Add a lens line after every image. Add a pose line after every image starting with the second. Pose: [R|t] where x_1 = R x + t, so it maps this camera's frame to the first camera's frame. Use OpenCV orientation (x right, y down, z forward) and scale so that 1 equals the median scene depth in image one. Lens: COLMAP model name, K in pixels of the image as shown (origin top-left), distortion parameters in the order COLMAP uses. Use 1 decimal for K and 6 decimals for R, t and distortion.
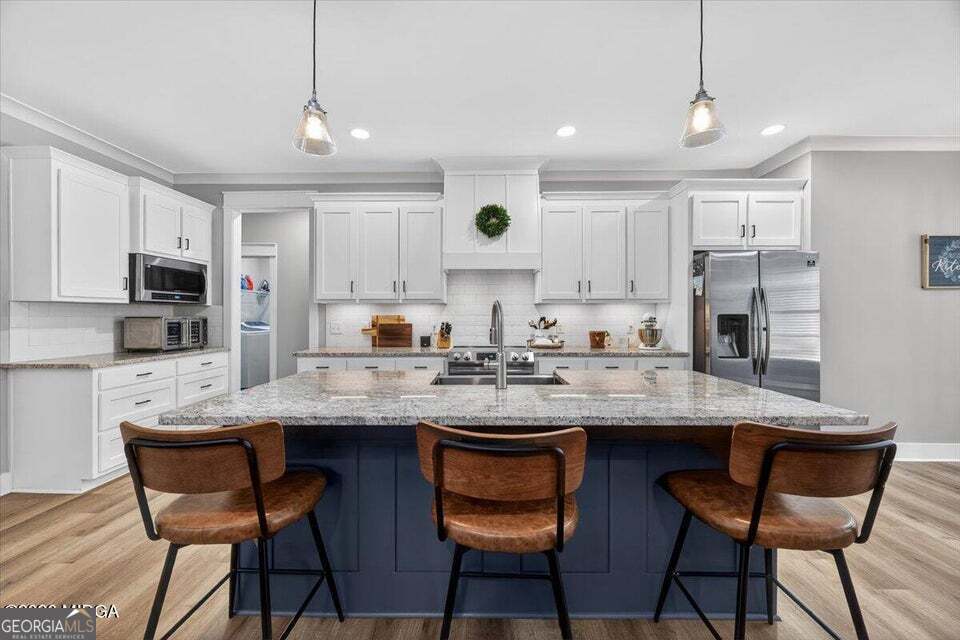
lens RADIAL K [[362.5, 0, 480.0], [0, 362.5, 320.0], [0, 0, 1]] dist [-0.001213, -0.000030]
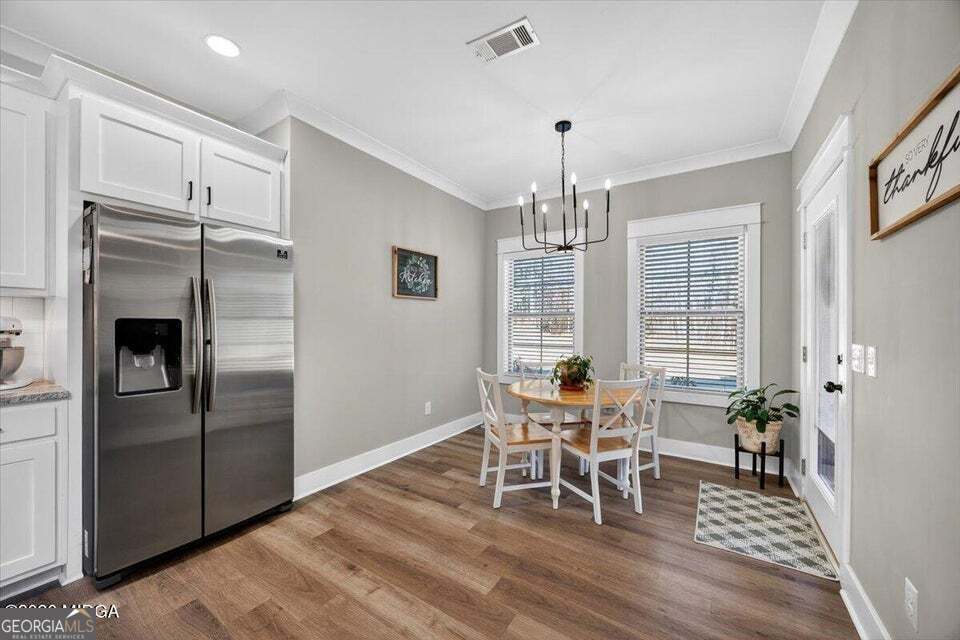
lens RADIAL K [[362.5, 0, 480.0], [0, 362.5, 320.0], [0, 0, 1]] dist [-0.001213, -0.000030]
pose [[0.536456, 0.006920, 0.843900, 0.468198], [0.000978, 0.999961, -0.008821, -0.008613], [-0.843928, 0.005557, 0.536428, 0.219546]]
